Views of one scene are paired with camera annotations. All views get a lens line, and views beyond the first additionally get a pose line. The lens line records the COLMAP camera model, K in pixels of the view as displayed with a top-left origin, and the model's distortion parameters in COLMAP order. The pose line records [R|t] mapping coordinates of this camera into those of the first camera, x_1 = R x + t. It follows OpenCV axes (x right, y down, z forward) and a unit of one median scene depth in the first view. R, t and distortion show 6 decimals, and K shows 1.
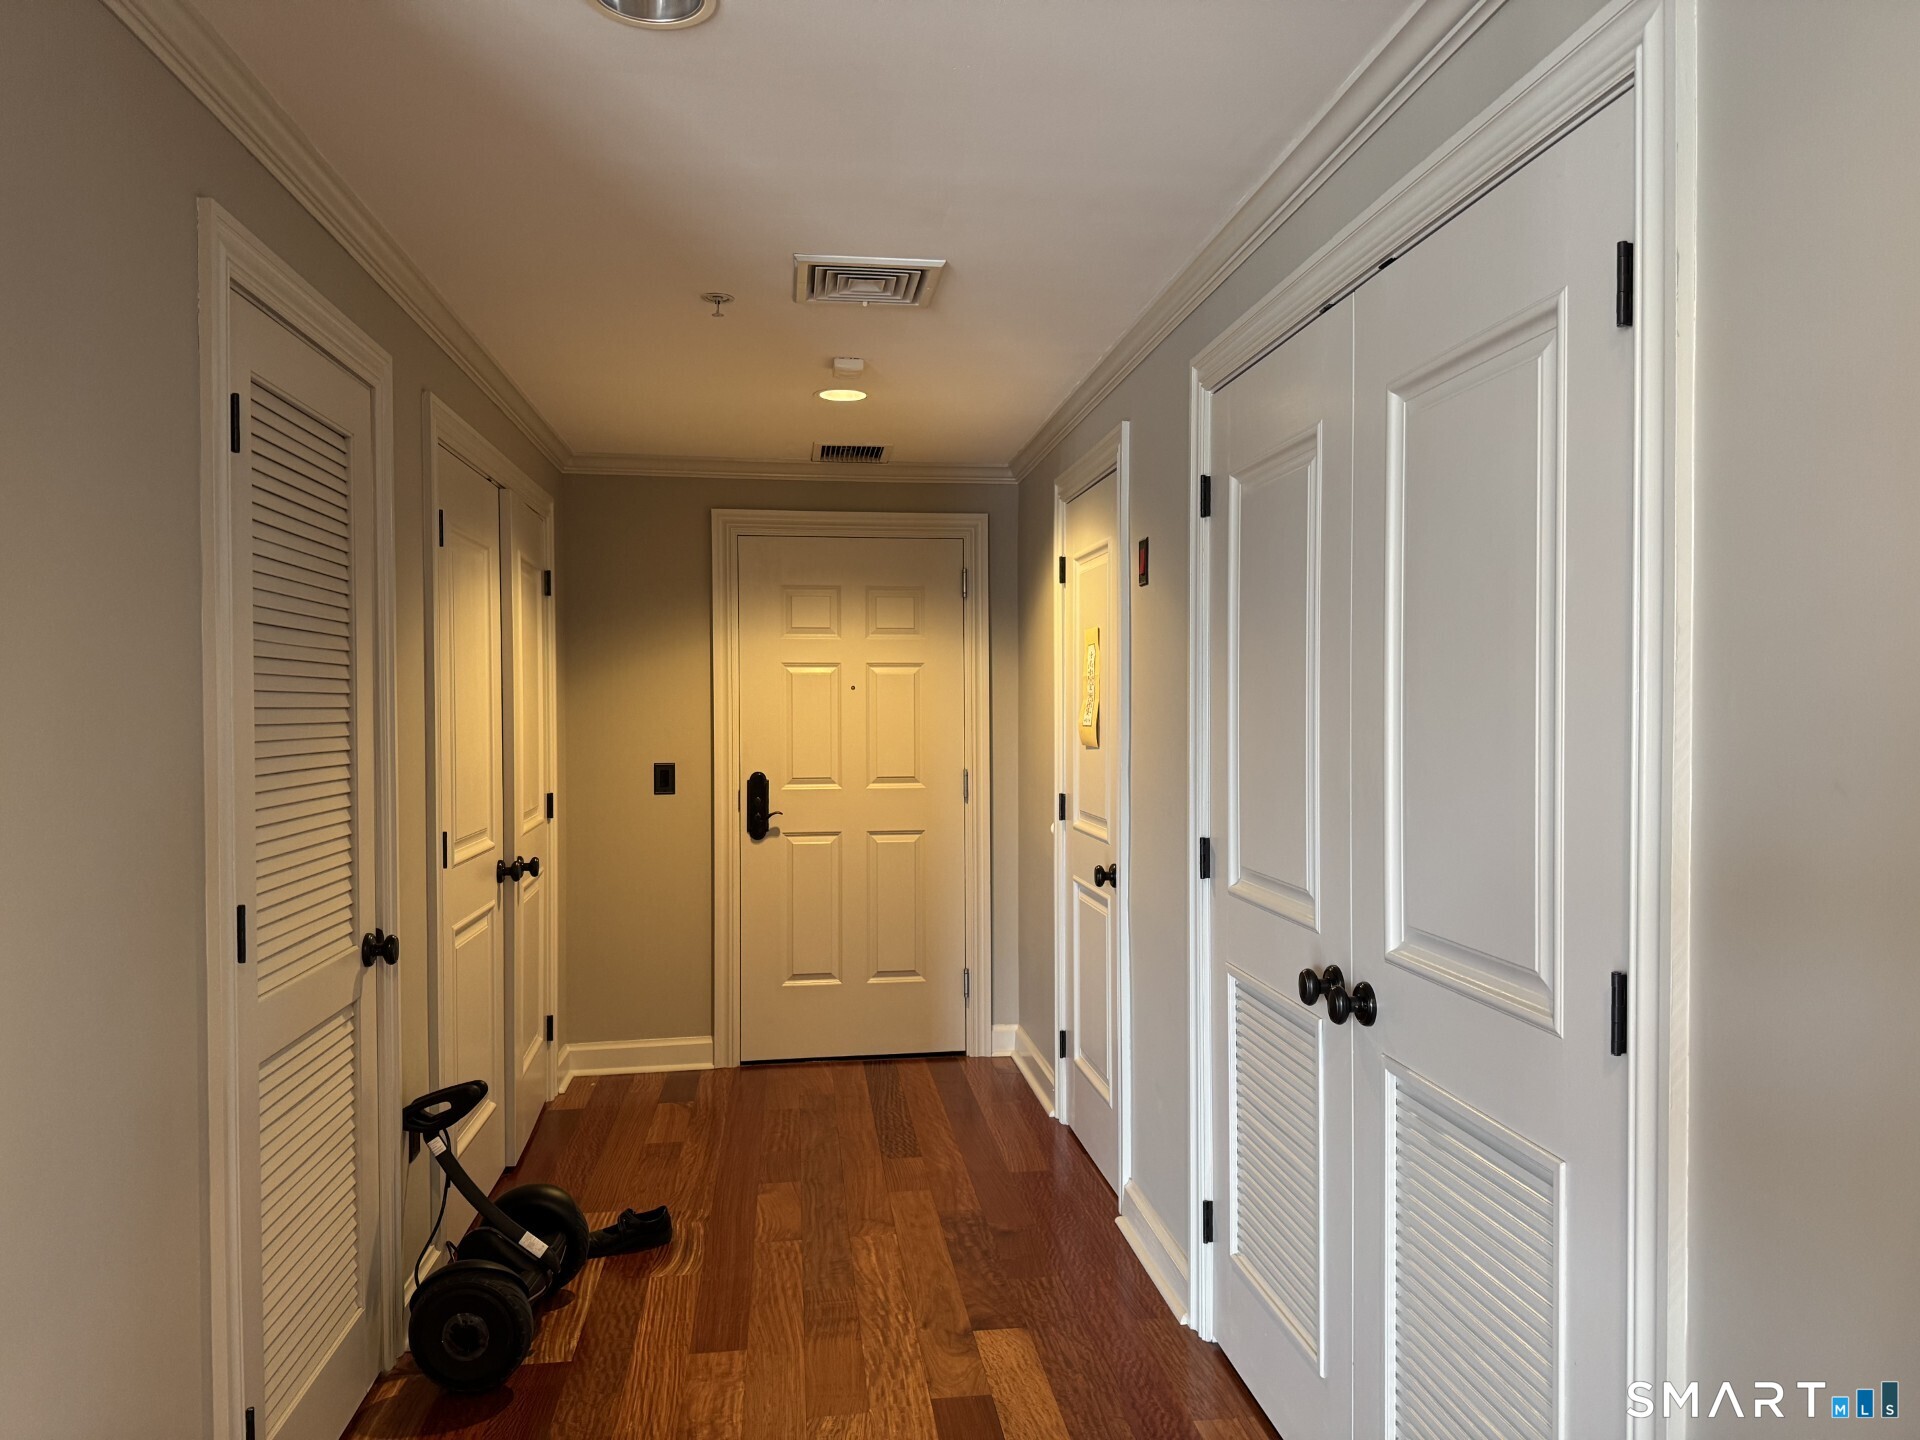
lens RADIAL K [[1336.3, 0, 961.5], [0, 1336.3, 726.0], [0, 0, 1]] dist [0.042224, -0.049112]
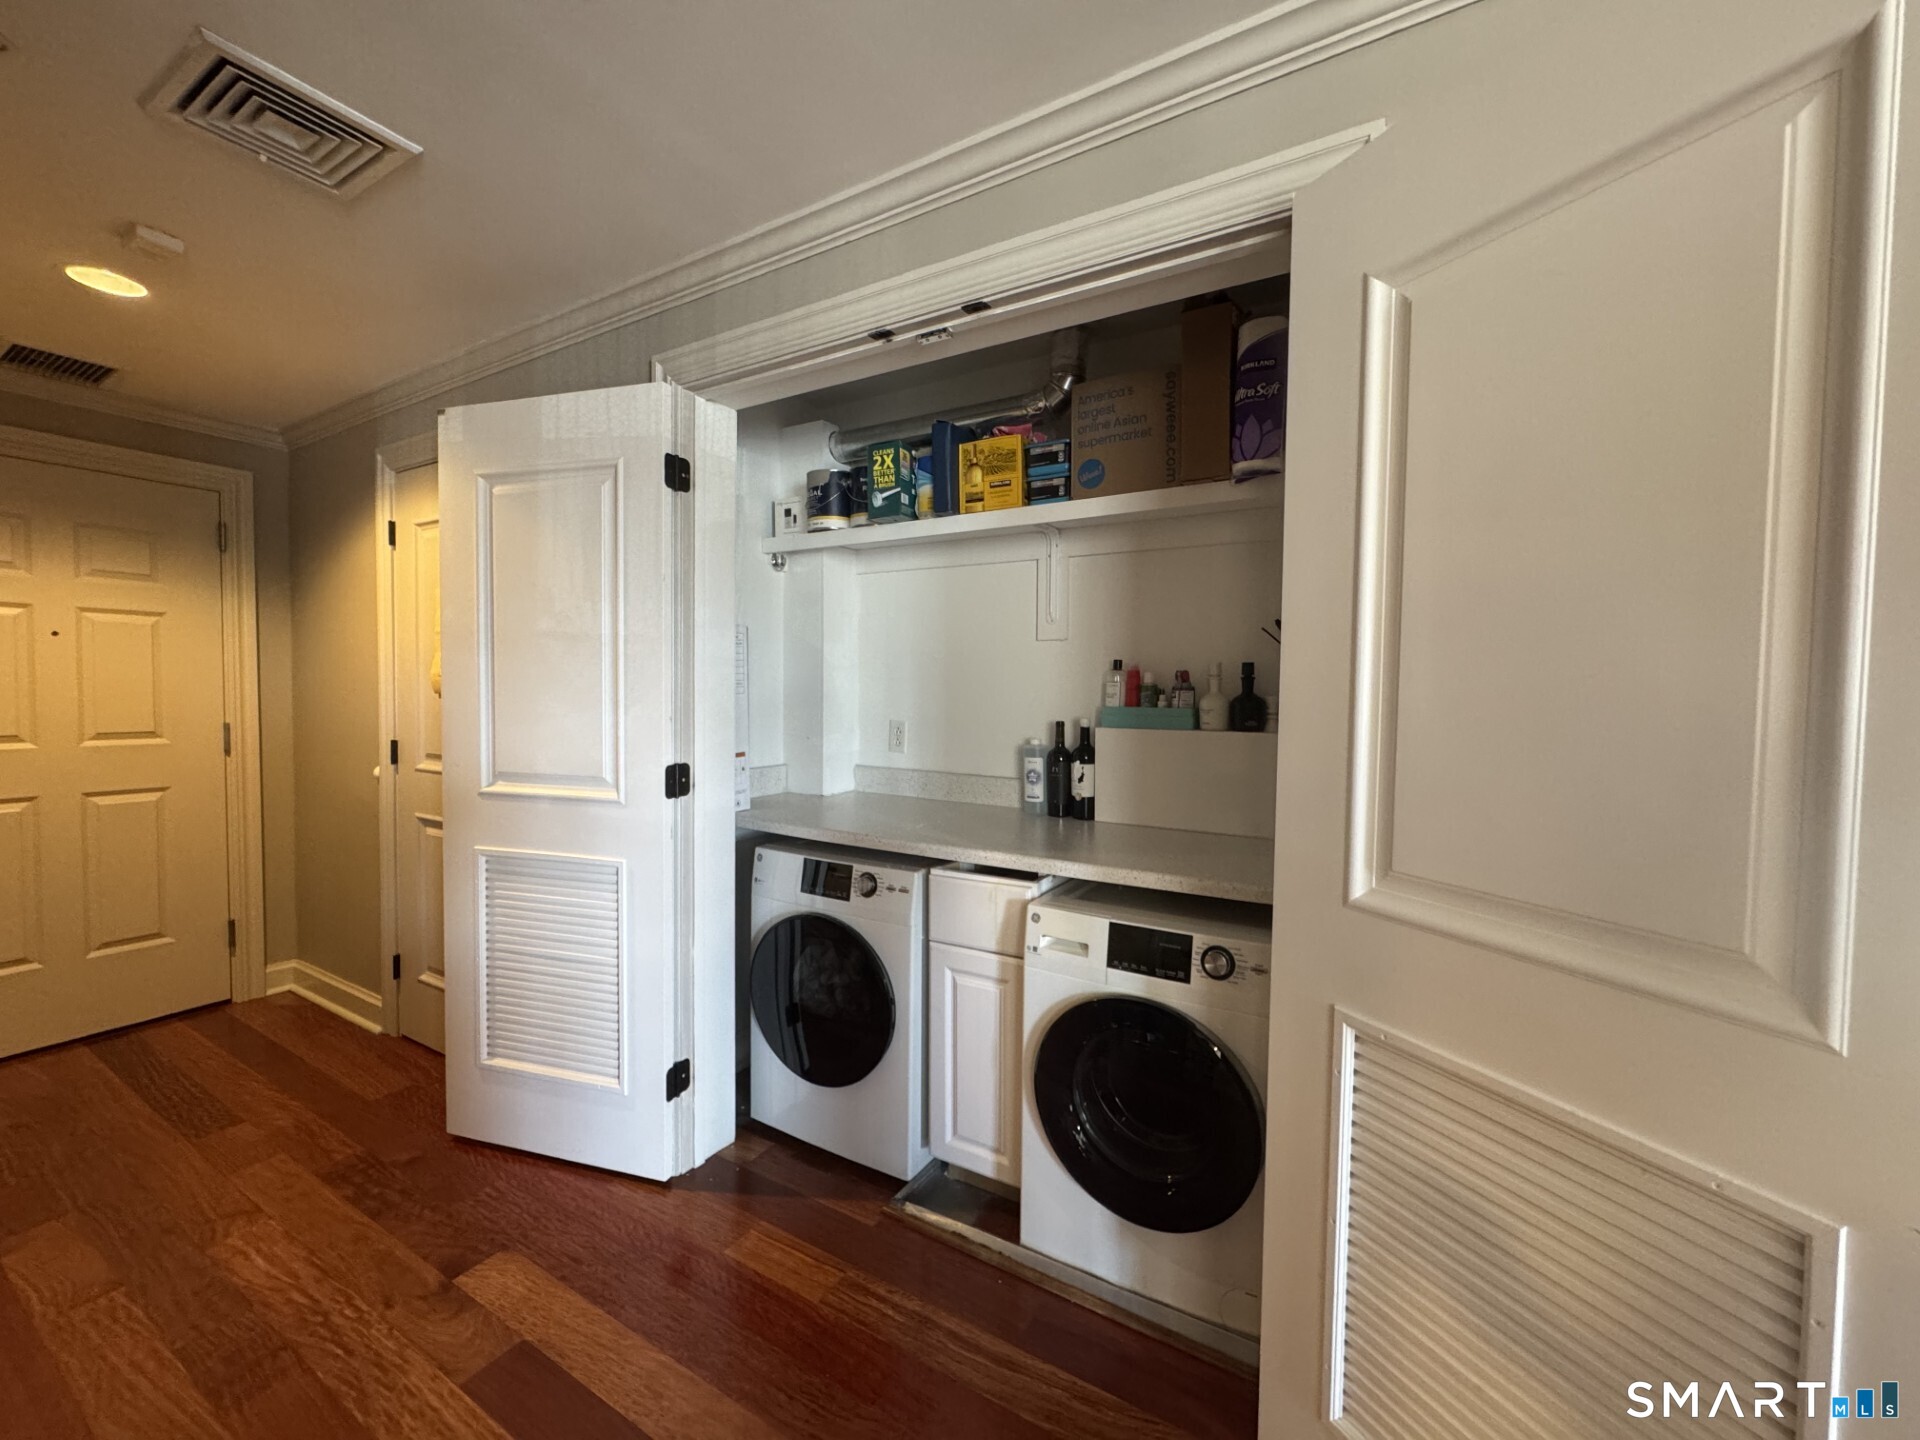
lens RADIAL K [[779.0, 0, 957.2], [0, 779.0, 718.9], [0, 0, 1]] dist [0.013317, -0.000062]
pose [[0.637775, -0.016961, 0.770036, -0.146845], [-0.002777, 0.999700, 0.024320, 0.019192], [-0.770218, -0.017649, 0.637537, 0.273043]]
